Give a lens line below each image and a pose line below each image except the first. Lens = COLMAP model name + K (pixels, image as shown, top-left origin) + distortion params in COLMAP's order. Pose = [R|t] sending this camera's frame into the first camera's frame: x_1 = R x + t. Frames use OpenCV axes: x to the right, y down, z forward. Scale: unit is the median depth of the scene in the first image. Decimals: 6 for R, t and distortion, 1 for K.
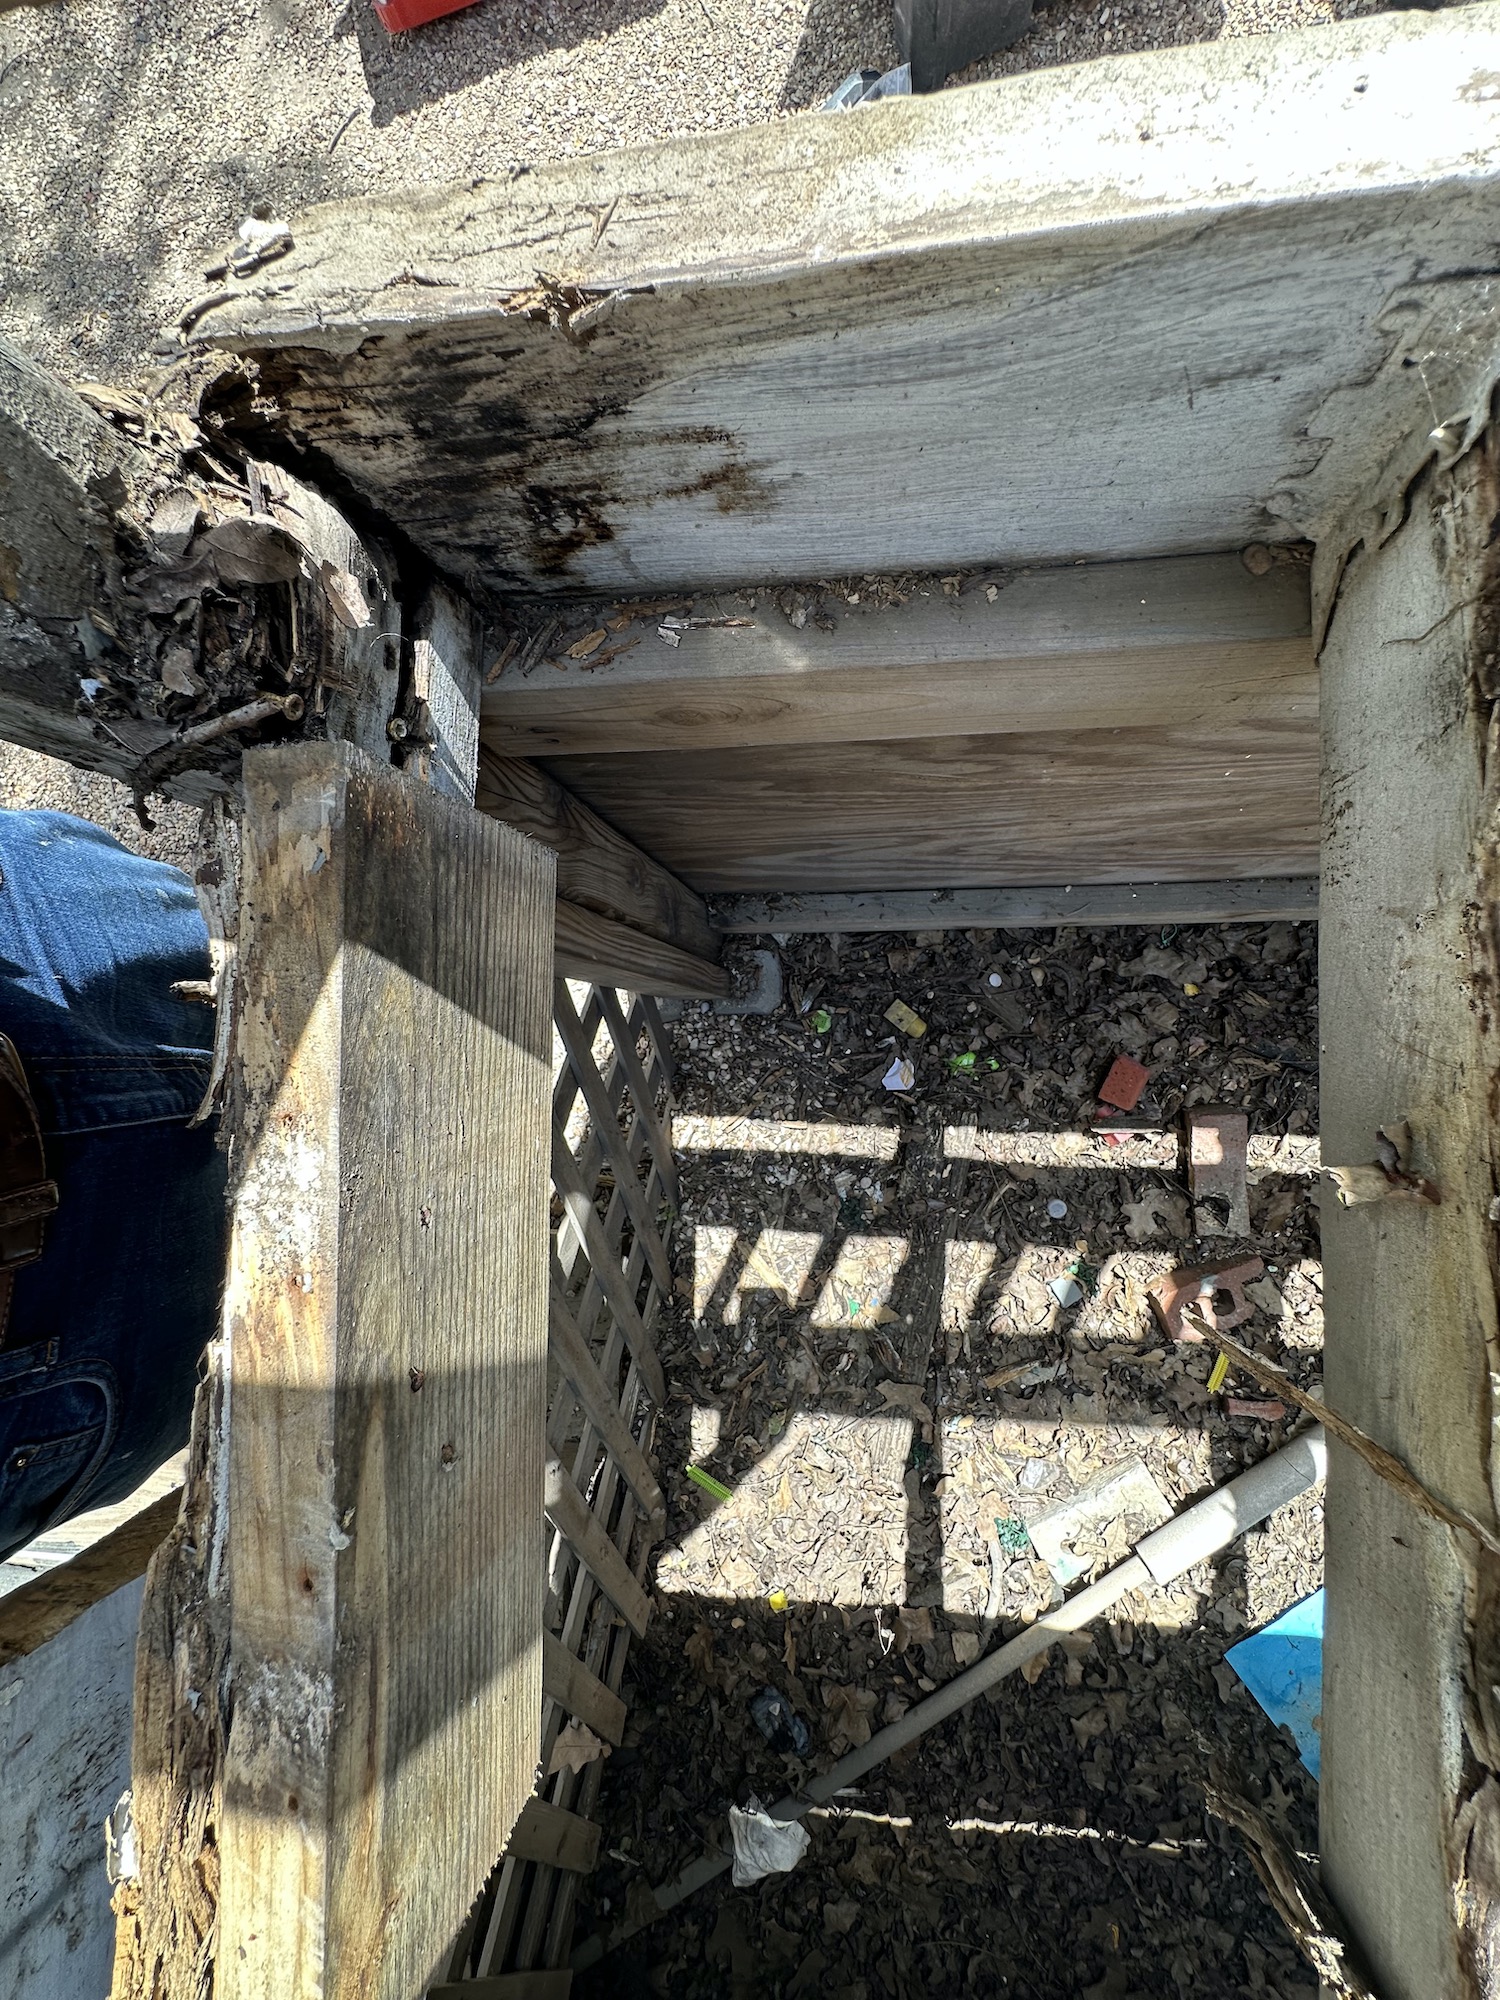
lens RADIAL K [[798.8, 0, 750.0], [0, 798.8, 1000.0], [0, 0, 1]] dist [-0.005142, 0.000377]
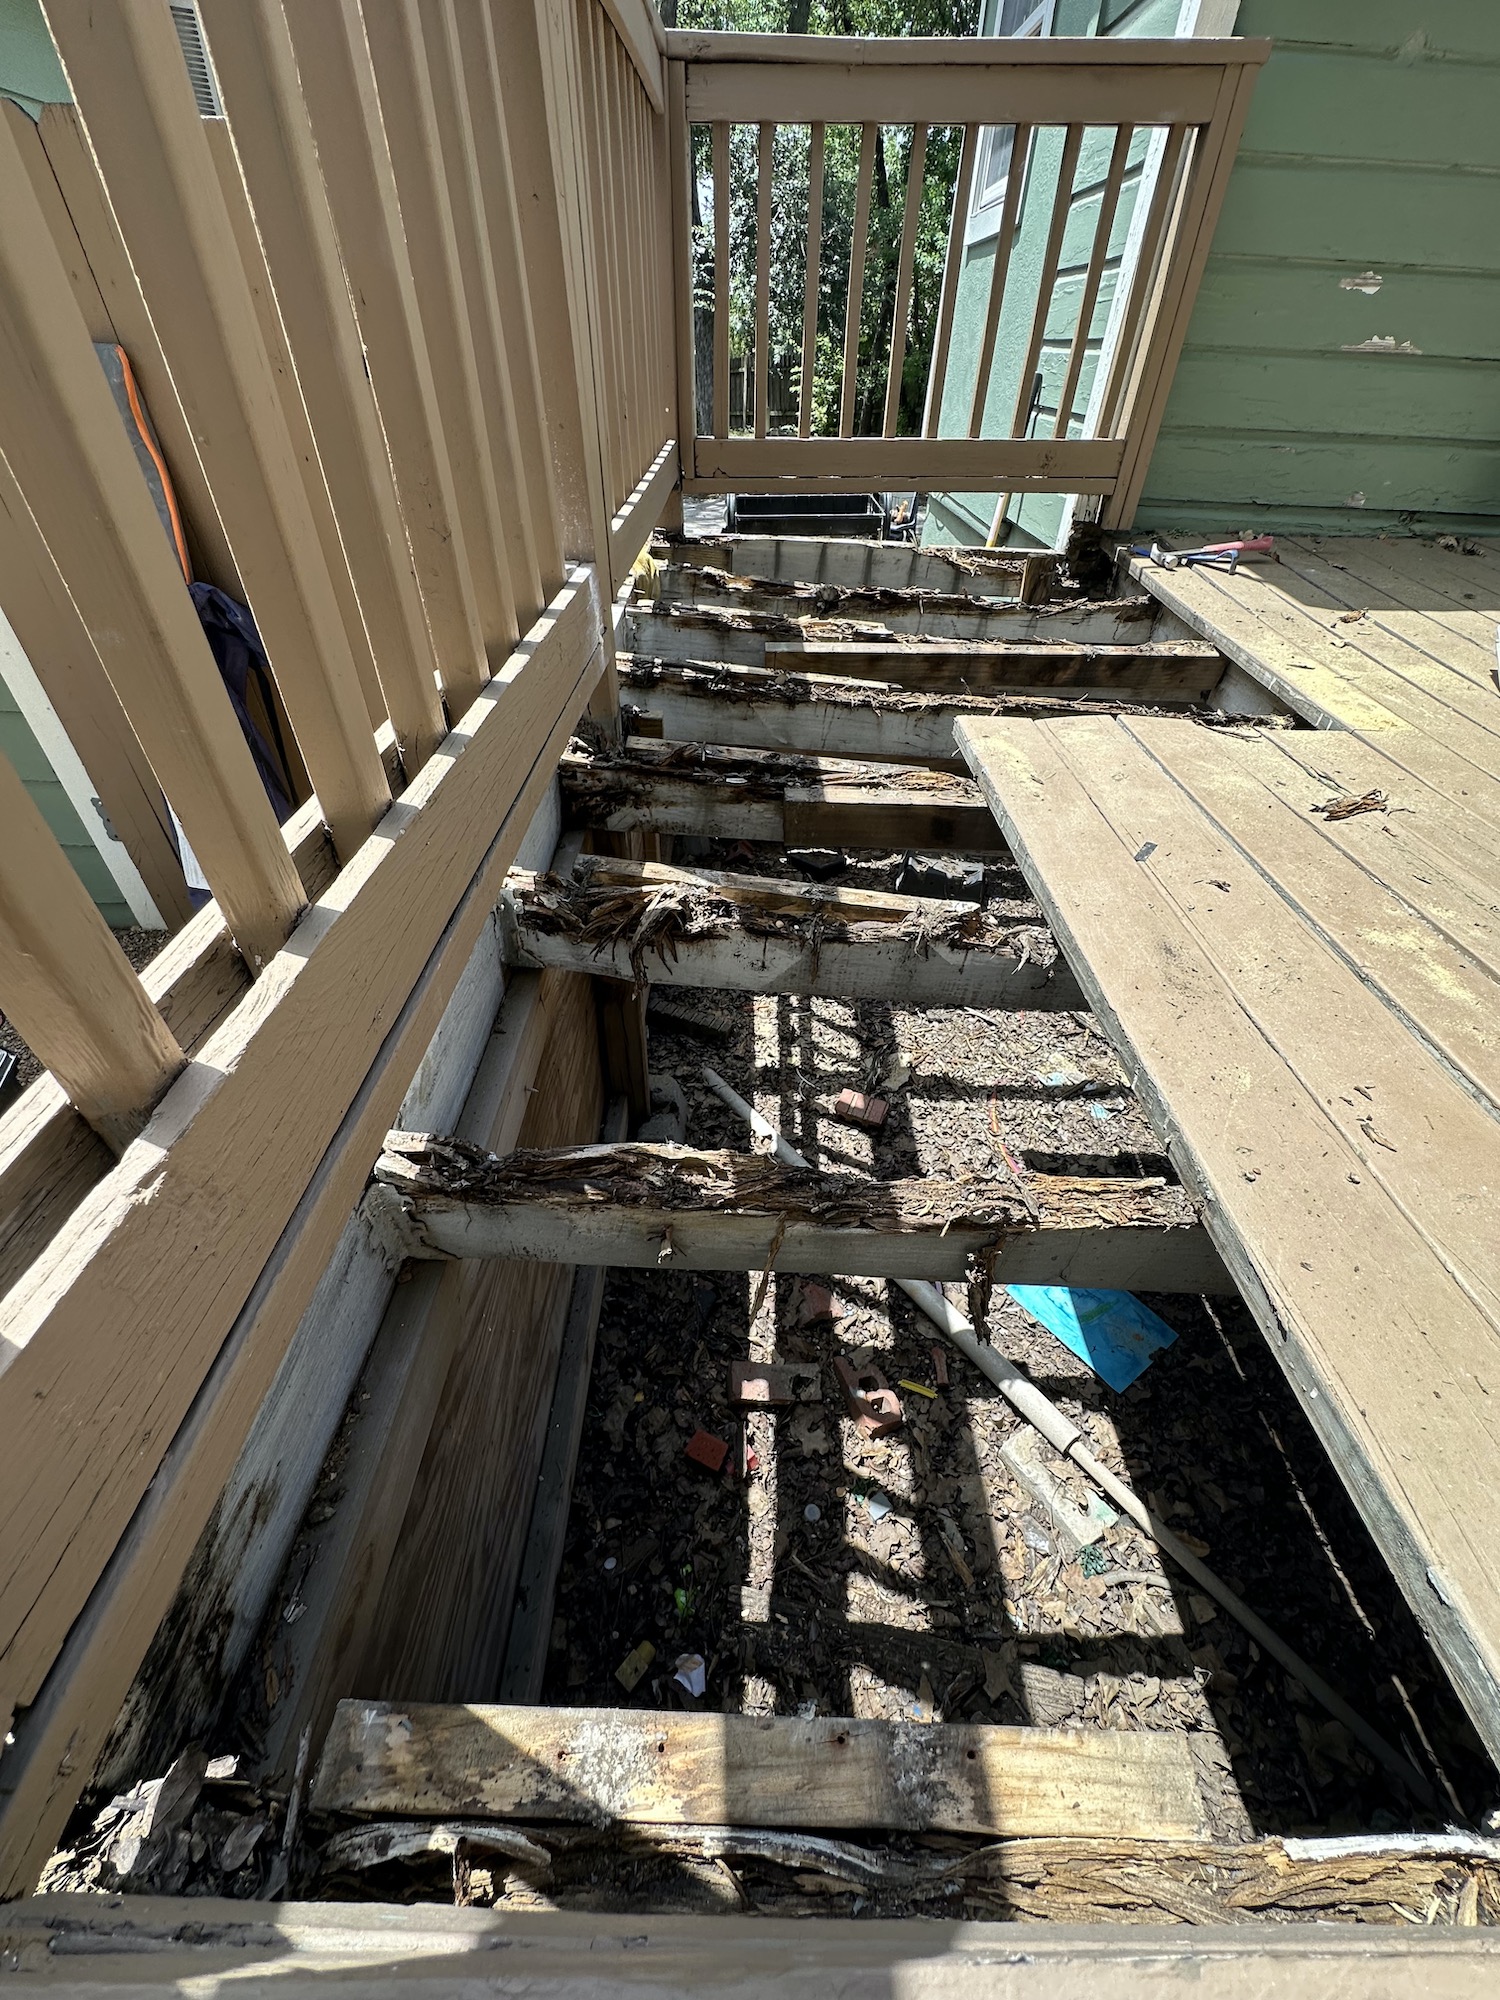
lens RADIAL K [[798.8, 0, 750.0], [0, 798.8, 1000.0], [0, 0, 1]] dist [-0.005142, 0.000377]
pose [[0.001463, -0.506906, 0.862000, -0.252561], [0.997248, 0.064638, 0.036318, 0.079523], [-0.074128, 0.859574, 0.505606, -0.246534]]
